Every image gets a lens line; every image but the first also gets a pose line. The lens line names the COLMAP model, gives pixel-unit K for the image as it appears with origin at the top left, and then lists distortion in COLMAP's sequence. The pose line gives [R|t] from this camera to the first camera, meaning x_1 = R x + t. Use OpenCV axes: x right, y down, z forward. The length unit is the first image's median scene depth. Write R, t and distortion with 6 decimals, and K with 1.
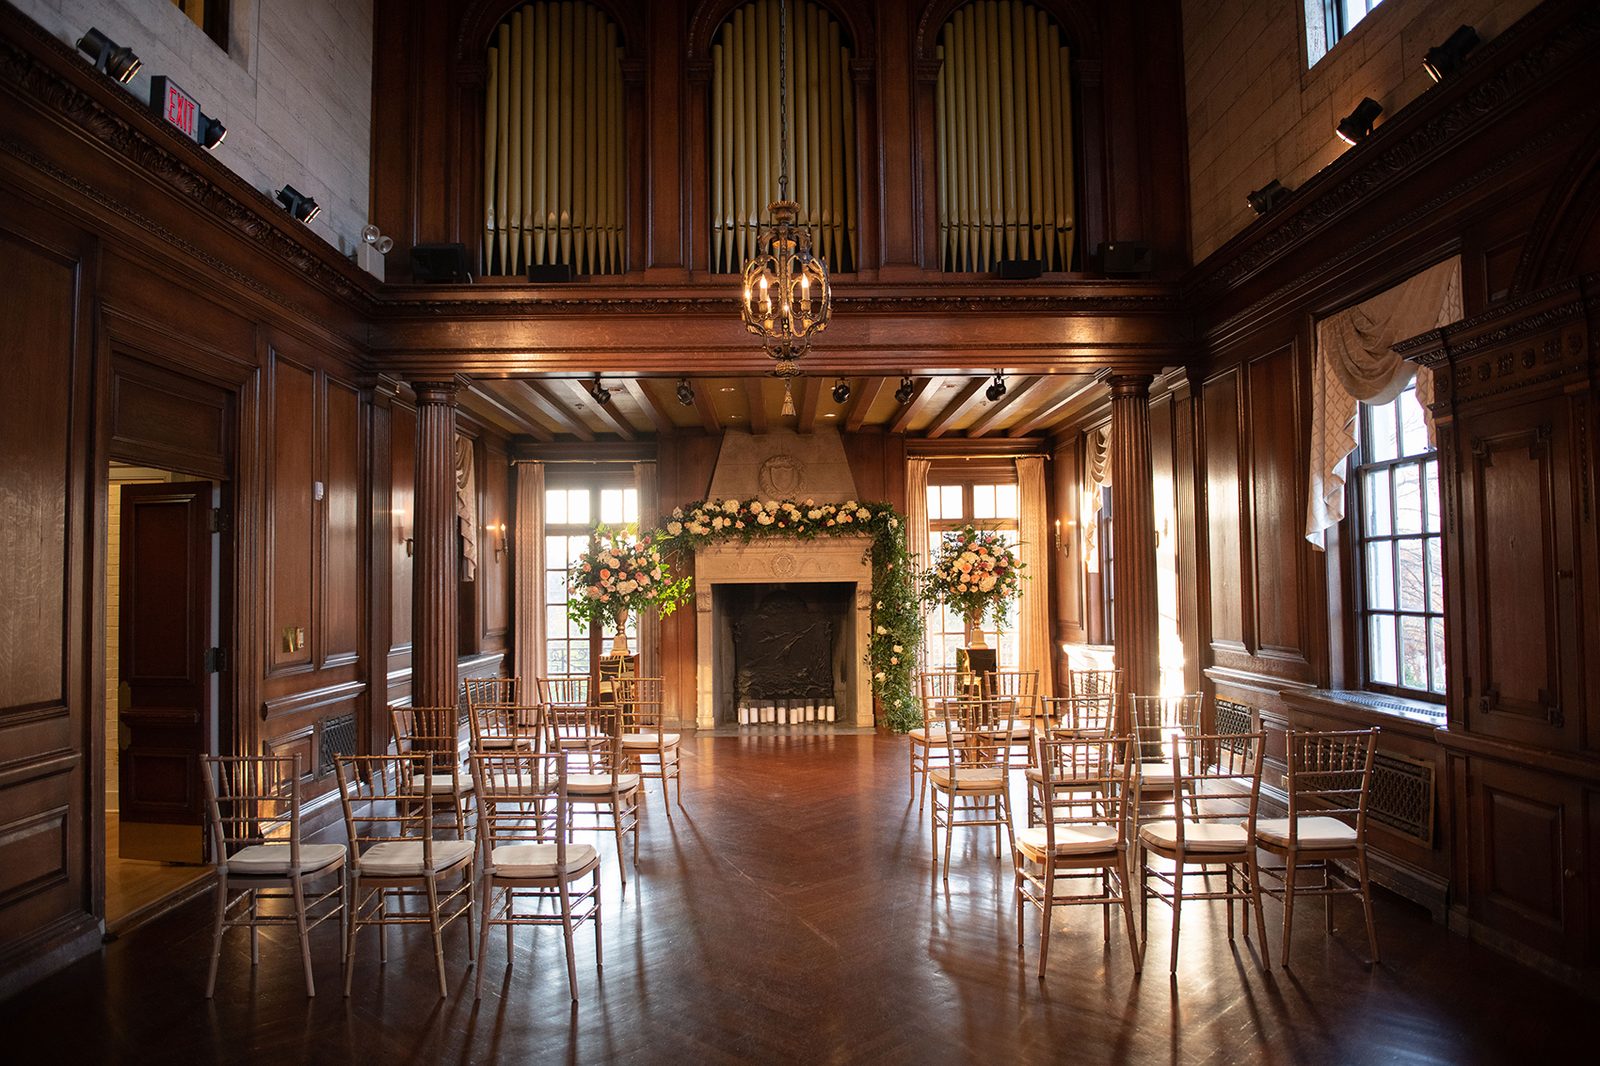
lens RADIAL K [[1101.4, 0, 809.0], [0, 1101.4, 528.2], [0, 0, 1]] dist [-0.039366, -0.009230]
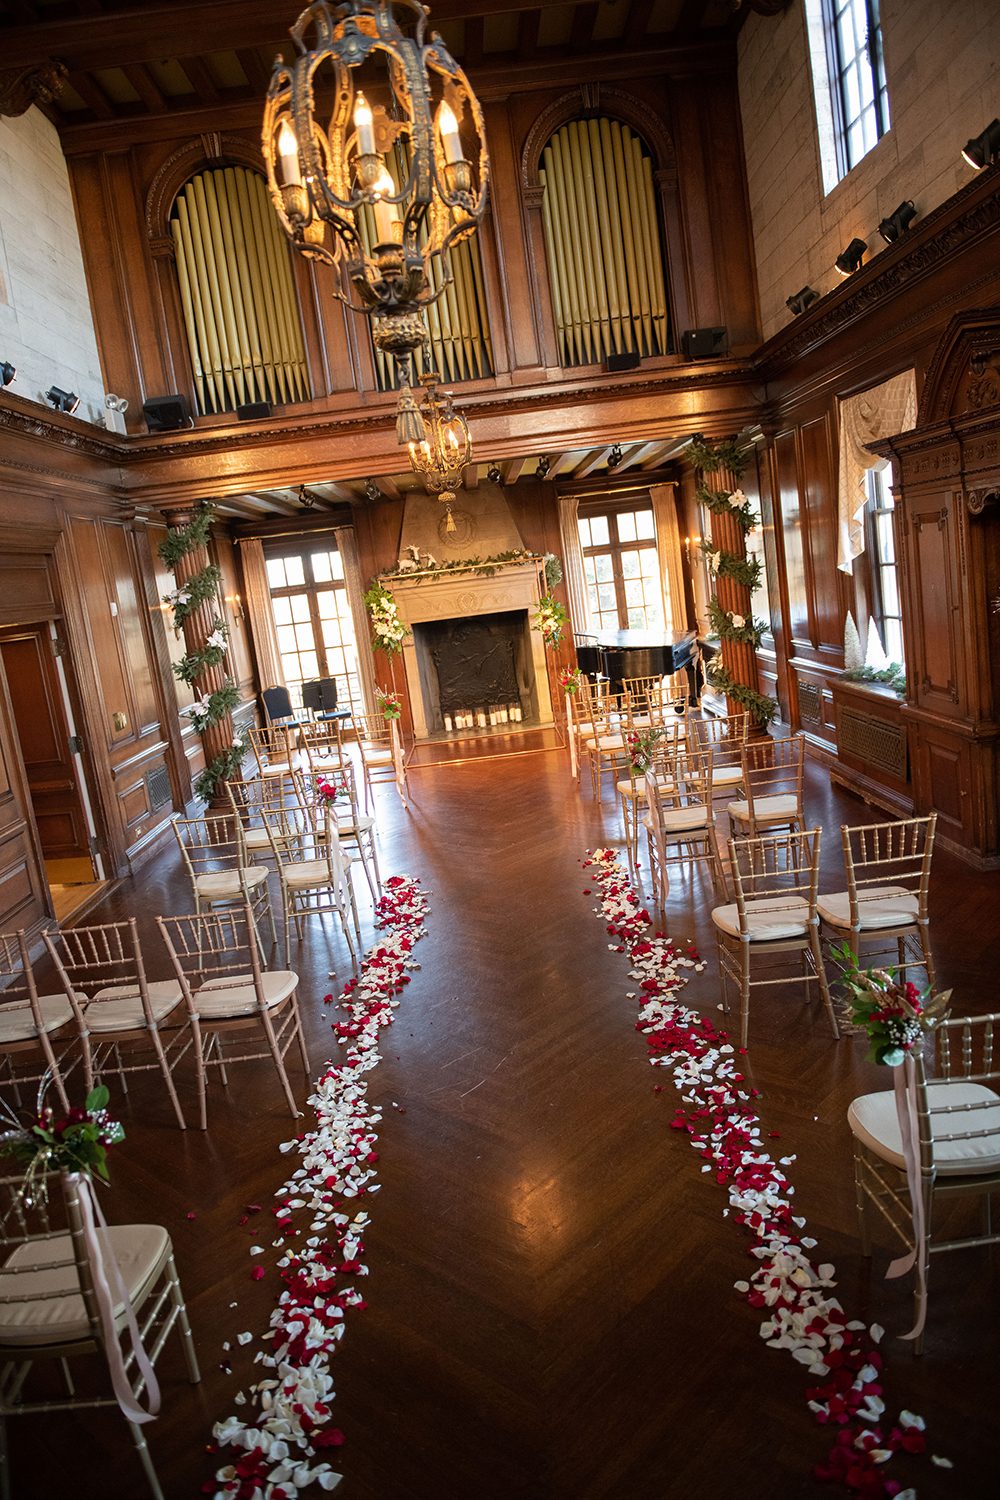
lens RADIAL K [[1032.6, 0, 497.6], [0, 1032.6, 749.9], [0, 0, 1]] dist [-0.039366, -0.009230]
pose [[0.993371, -0.112877, -0.021736, 0.024123], [0.114900, 0.969375, 0.217047, -0.074208], [-0.003429, -0.218106, 0.975919, -0.233426]]
